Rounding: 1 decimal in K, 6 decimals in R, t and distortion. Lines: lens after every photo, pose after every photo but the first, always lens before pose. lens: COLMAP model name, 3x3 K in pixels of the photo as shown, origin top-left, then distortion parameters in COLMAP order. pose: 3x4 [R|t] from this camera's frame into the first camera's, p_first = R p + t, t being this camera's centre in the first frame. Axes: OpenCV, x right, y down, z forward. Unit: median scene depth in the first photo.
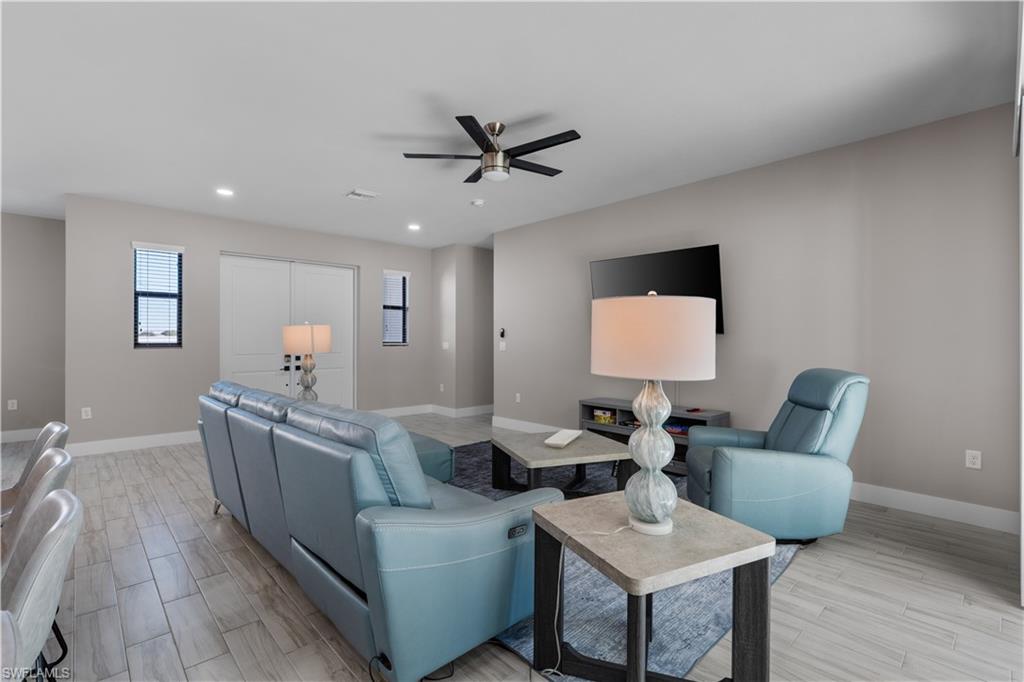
lens RADIAL K [[459.8, 0, 512.0], [0, 459.8, 341.0], [0, 0, 1]] dist [0.001424, 0.000165]
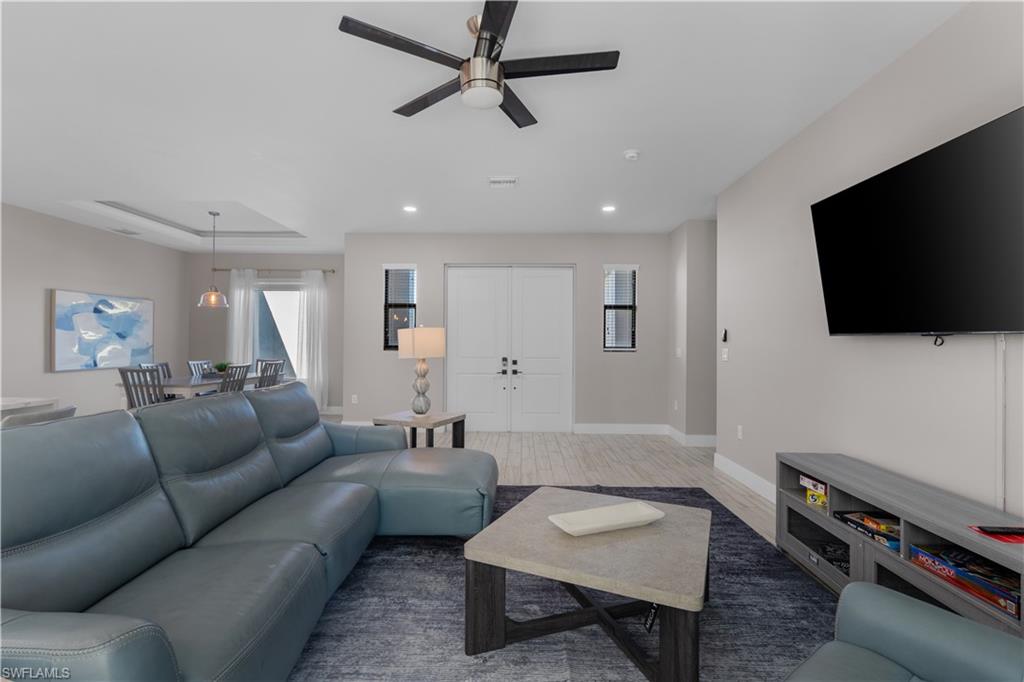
lens RADIAL K [[459.8, 0, 512.0], [0, 459.8, 341.0], [0, 0, 1]] dist [0.001424, 0.000165]
pose [[0.720858, -0.000181, -0.693083, 0.226775], [-0.007448, 0.999940, -0.008007, -0.000820], [0.693043, 0.010933, 0.720813, 0.275403]]
